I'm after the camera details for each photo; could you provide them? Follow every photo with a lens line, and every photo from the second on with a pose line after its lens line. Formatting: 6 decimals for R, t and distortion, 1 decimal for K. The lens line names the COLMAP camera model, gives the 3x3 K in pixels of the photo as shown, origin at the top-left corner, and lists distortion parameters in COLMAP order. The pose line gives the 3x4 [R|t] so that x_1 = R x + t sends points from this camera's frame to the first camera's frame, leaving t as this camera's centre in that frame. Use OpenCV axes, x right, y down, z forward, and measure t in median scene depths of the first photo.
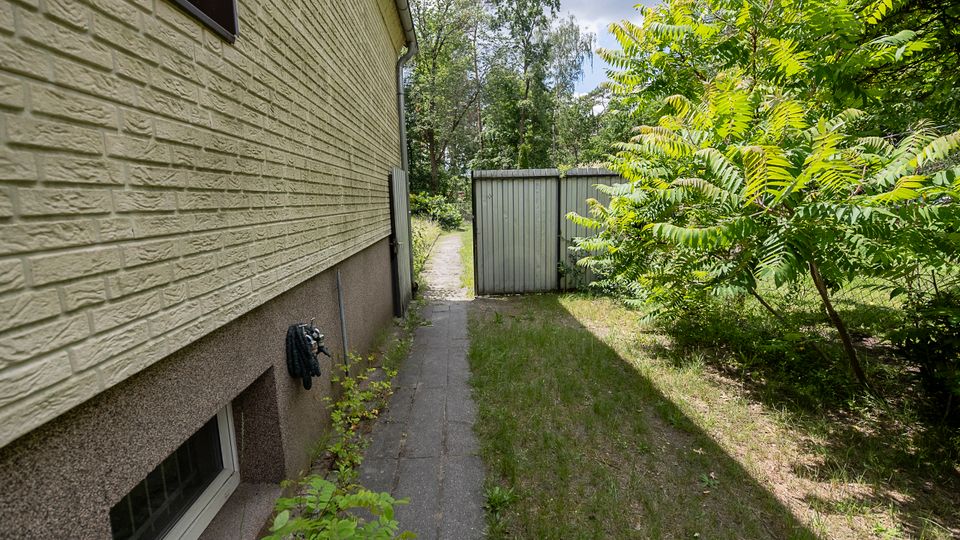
lens RADIAL K [[417.4, 0, 479.9], [0, 417.4, 263.5], [0, 0, 1]] dist [-0.012621, -0.000269]
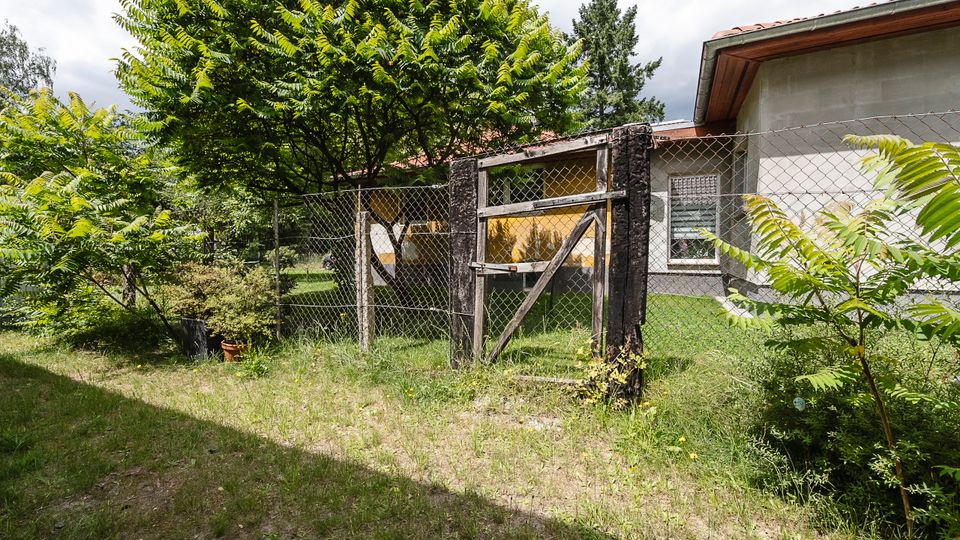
lens RADIAL K [[387.5, 0, 482.2], [0, 387.5, 263.2], [0, 0, 1]] dist [0.001087, -0.000165]
pose [[0.482422, 0.000976, 0.875938, 0.013113], [0.118138, 0.990790, -0.066168, 0.131191], [-0.867936, 0.135403, 0.477864, -0.662587]]
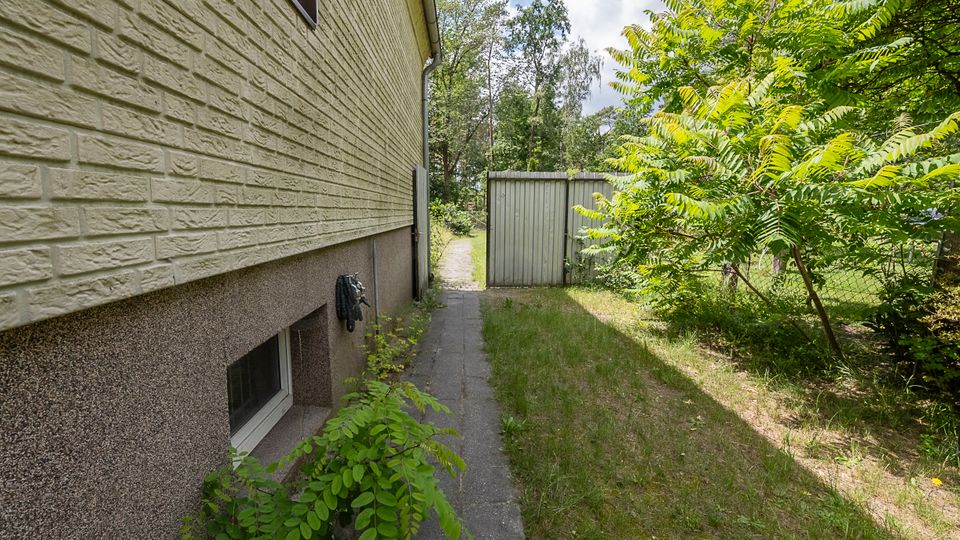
lens RADIAL K [[401.1, 0, 480.3], [0, 401.1, 264.1], [0, 0, 1]] dist [-0.010112, -0.000063]
pose [[0.999327, 0.033383, -0.015232, -0.014924], [-0.033731, 0.999162, -0.023179, 0.046577], [0.014446, 0.023677, 0.999615, -0.044375]]
